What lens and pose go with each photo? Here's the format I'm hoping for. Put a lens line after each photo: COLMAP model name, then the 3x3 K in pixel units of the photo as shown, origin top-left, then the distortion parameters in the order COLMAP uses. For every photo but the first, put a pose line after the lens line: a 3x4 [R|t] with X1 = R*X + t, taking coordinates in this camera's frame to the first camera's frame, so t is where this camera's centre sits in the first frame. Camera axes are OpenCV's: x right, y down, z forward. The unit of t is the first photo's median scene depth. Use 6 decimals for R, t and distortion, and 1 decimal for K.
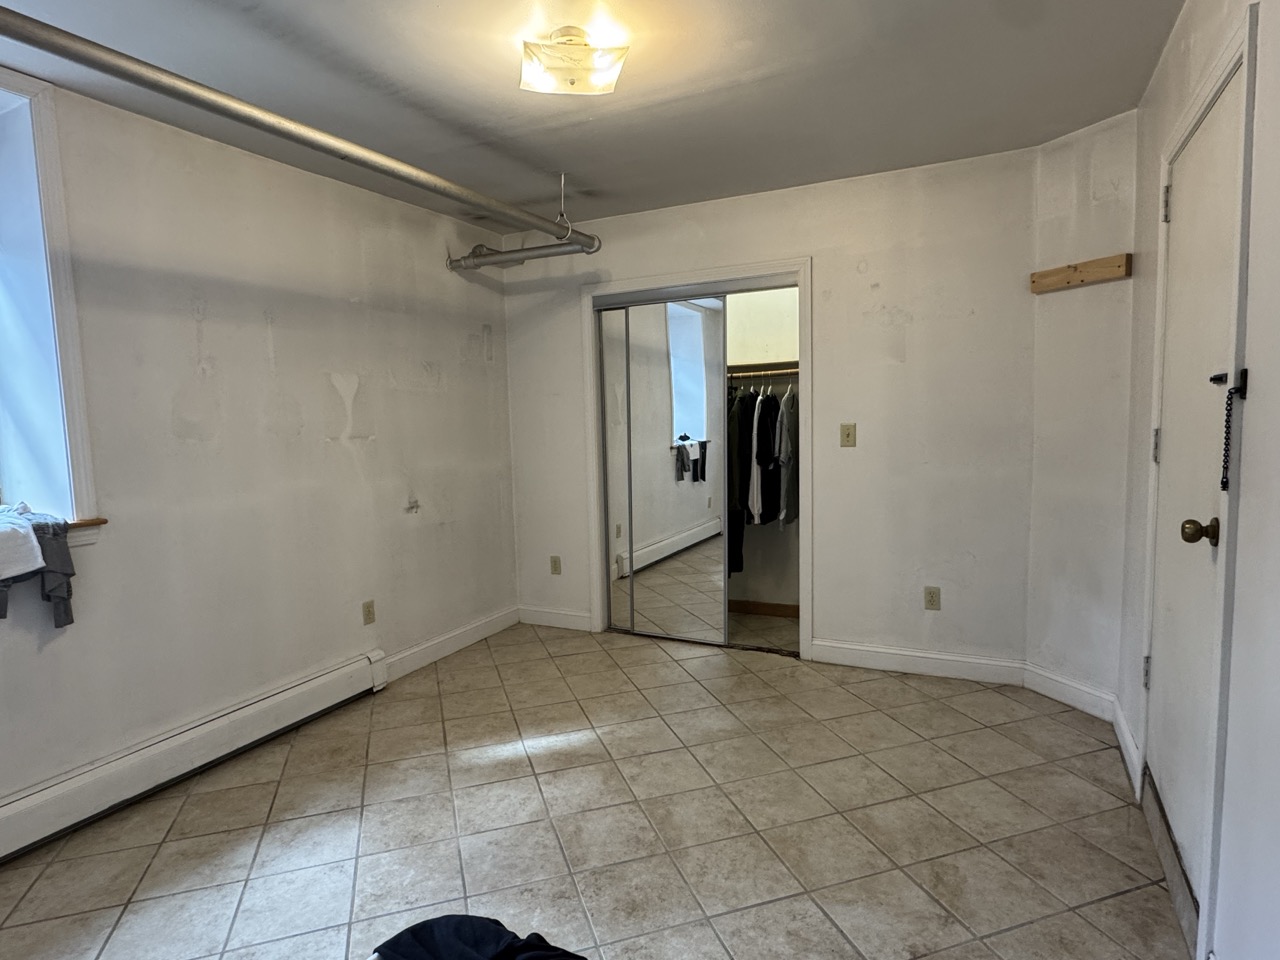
lens RADIAL K [[714.3, 0, 634.8], [0, 714.3, 485.4], [0, 0, 1]] dist [-0.002597, 0.000063]
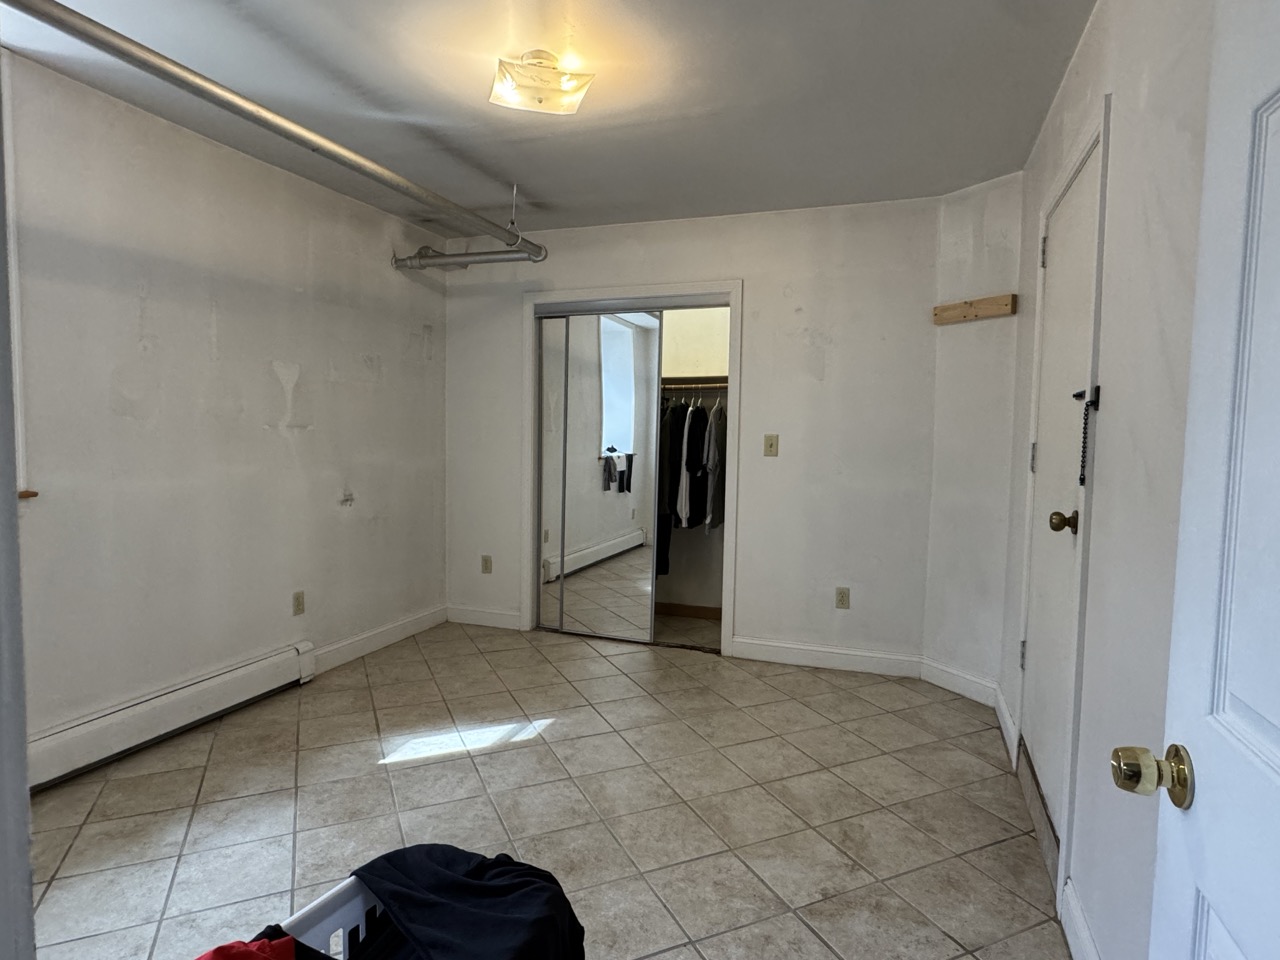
lens RADIAL K [[714.3, 0, 639.9], [0, 714.3, 482.3], [0, 0, 1]] dist [-0.002597, 0.000063]
pose [[0.991993, 0.035597, 0.121170, -0.040624], [-0.031837, 0.998954, -0.032830, 0.039787], [-0.122212, 0.028710, 0.992089, -0.068731]]
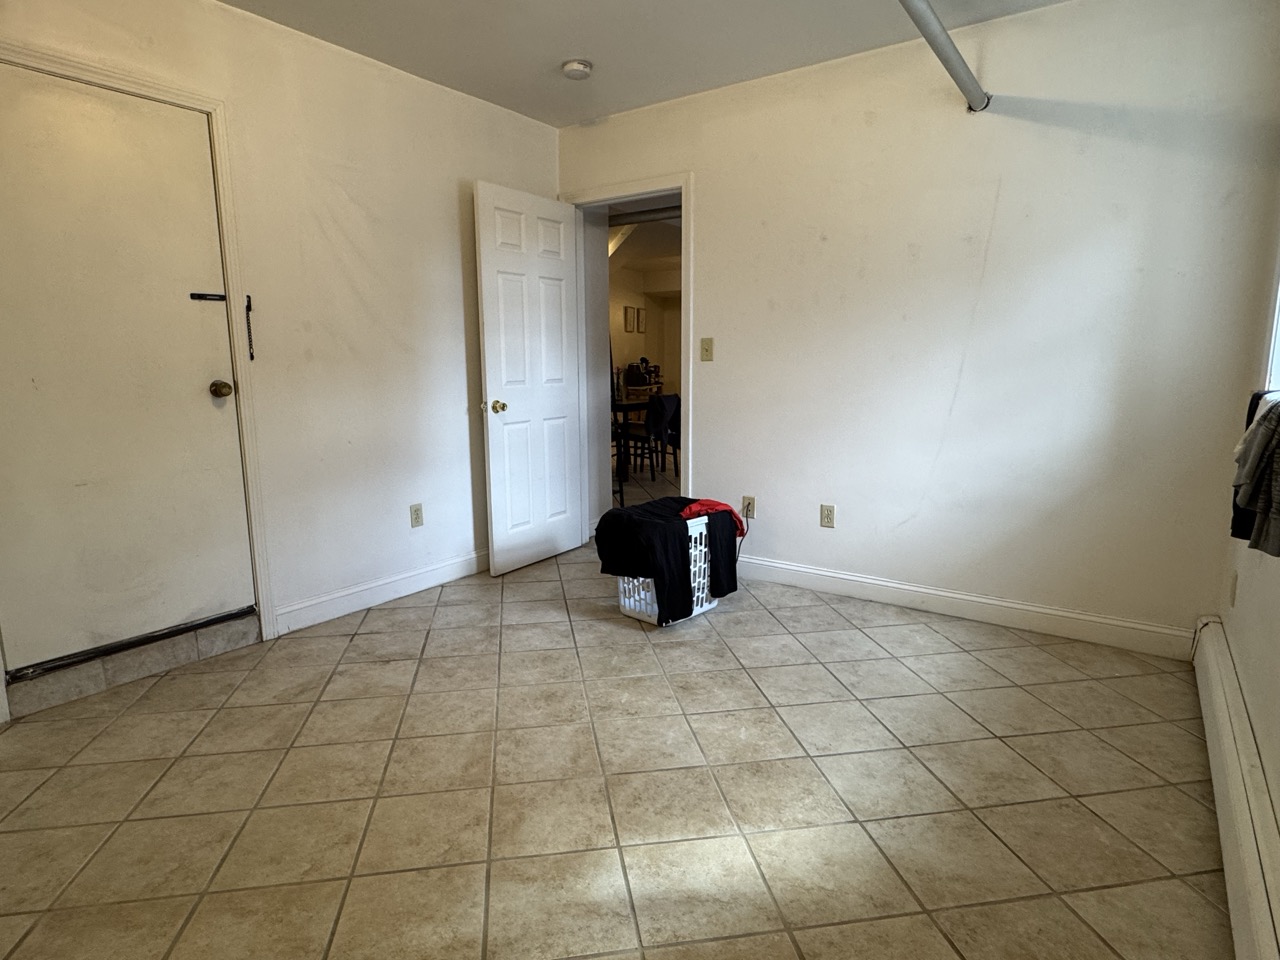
lens RADIAL K [[714.3, 0, 634.7], [0, 714.3, 479.5], [0, 0, 1]] dist [-0.002597, 0.000063]
pose [[-0.988553, 0.007864, 0.150669, -0.277796], [0.047916, 0.963305, 0.264098, -0.084500], [-0.143063, 0.268294, -0.952655, 1.671245]]
